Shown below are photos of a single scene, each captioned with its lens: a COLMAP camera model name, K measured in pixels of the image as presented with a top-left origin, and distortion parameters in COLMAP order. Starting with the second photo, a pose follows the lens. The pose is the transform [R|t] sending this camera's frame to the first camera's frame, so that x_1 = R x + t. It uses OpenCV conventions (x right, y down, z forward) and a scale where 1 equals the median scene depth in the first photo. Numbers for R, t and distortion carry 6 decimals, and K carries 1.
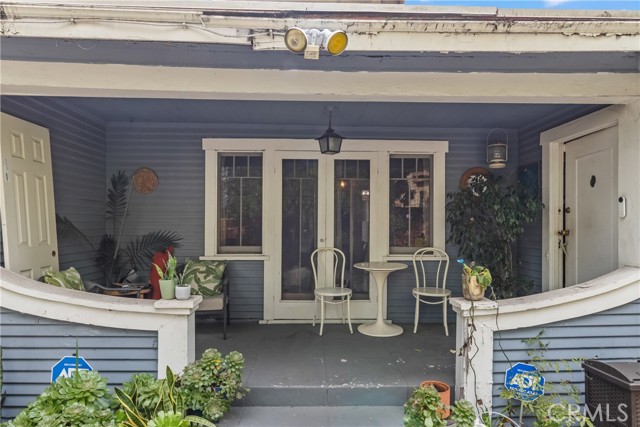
lens RADIAL K [[402.5, 0, 320.0], [0, 402.5, 213.5], [0, 0, 1]] dist [0.001552, 0.000361]
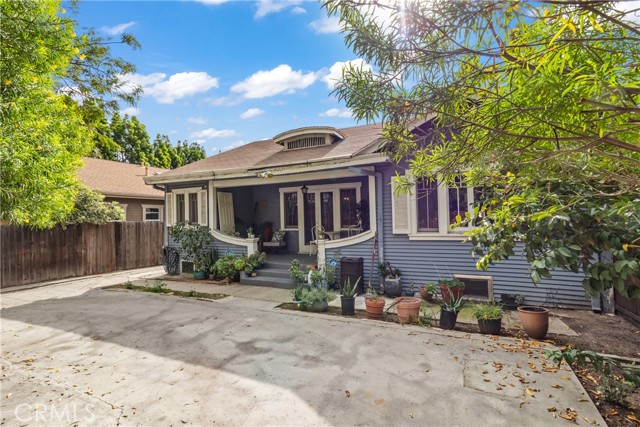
lens RADIAL K [[294.4, 0, 320.4], [0, 294.4, 207.5], [0, 0, 1]] dist [-0.001894, 0.001622]
pose [[0.886452, -0.035710, -0.461441, 0.931216], [0.036492, 0.999308, -0.007233, -0.021741], [0.461379, -0.010427, 0.887142, -0.719650]]
